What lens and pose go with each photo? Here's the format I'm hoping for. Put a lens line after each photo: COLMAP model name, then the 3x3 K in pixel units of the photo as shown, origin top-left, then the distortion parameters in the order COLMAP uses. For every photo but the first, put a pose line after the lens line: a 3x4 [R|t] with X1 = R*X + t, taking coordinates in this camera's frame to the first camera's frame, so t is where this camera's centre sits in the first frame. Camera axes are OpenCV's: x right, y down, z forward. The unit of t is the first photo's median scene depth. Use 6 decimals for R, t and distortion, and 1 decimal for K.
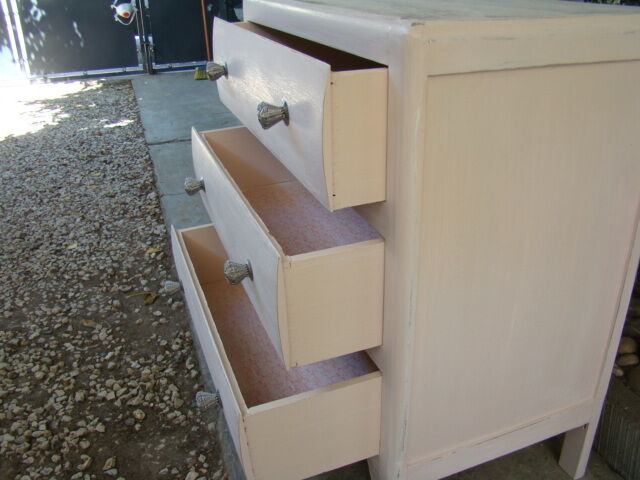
lens RADIAL K [[597.7, 0, 321.0], [0, 597.7, 248.5], [0, 0, 1]] dist [-0.192256, 0.148137]
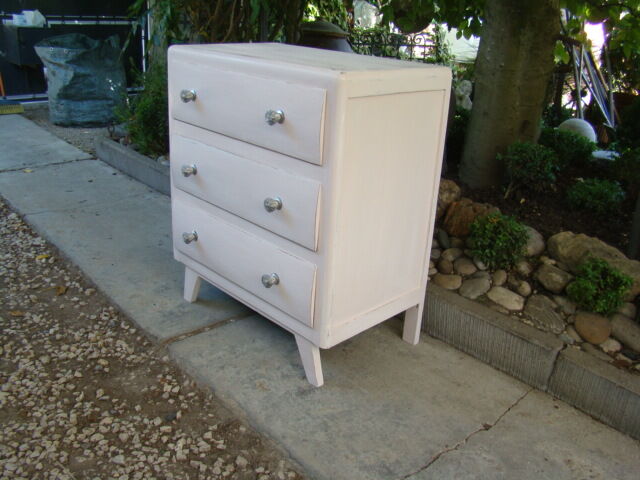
lens RADIAL K [[597.7, 0, 321.0], [0, 597.7, 248.5], [0, 0, 1]] dist [-0.192256, 0.148137]
pose [[0.915295, -0.087830, 0.393091, -0.189611], [0.109996, 0.993344, -0.034173, 0.071308], [-0.387473, 0.074517, 0.918864, -0.203440]]
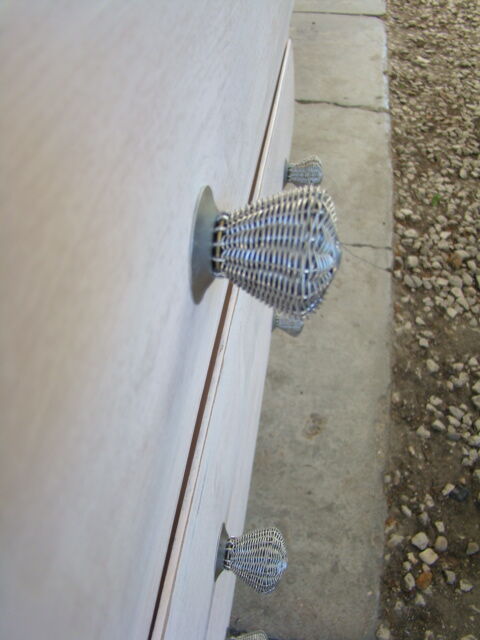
lens RADIAL K [[597.7, 0, 227.8], [0, 597.7, 320.5], [0, 0, 1]] dist [-0.192256, 0.148137]
pose [[-0.864906, -0.345883, 0.363734, -0.076324], [0.244007, 0.343535, 0.906887, -0.197948], [-0.438633, 0.873126, -0.212728, 0.469047]]
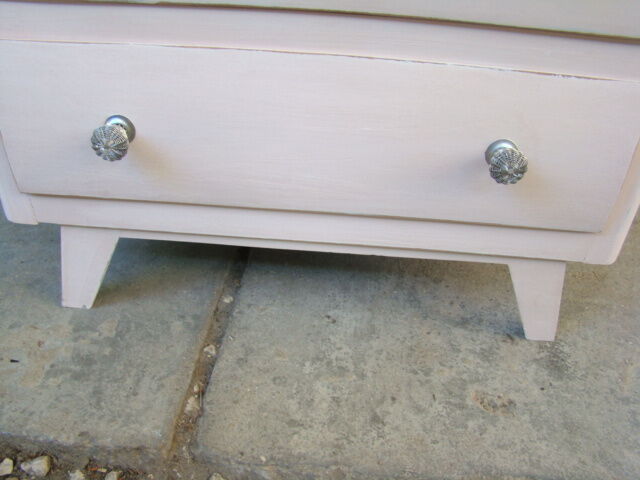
lens RADIAL K [[597.7, 0, 321.0], [0, 597.7, 248.5], [0, 0, 1]] dist [-0.192256, 0.148137]
pose [[0.402619, -0.517992, 0.754707, -0.211505], [0.353510, 0.848508, 0.393783, -0.008951], [-0.844351, 0.108252, 0.524741, 0.339218]]
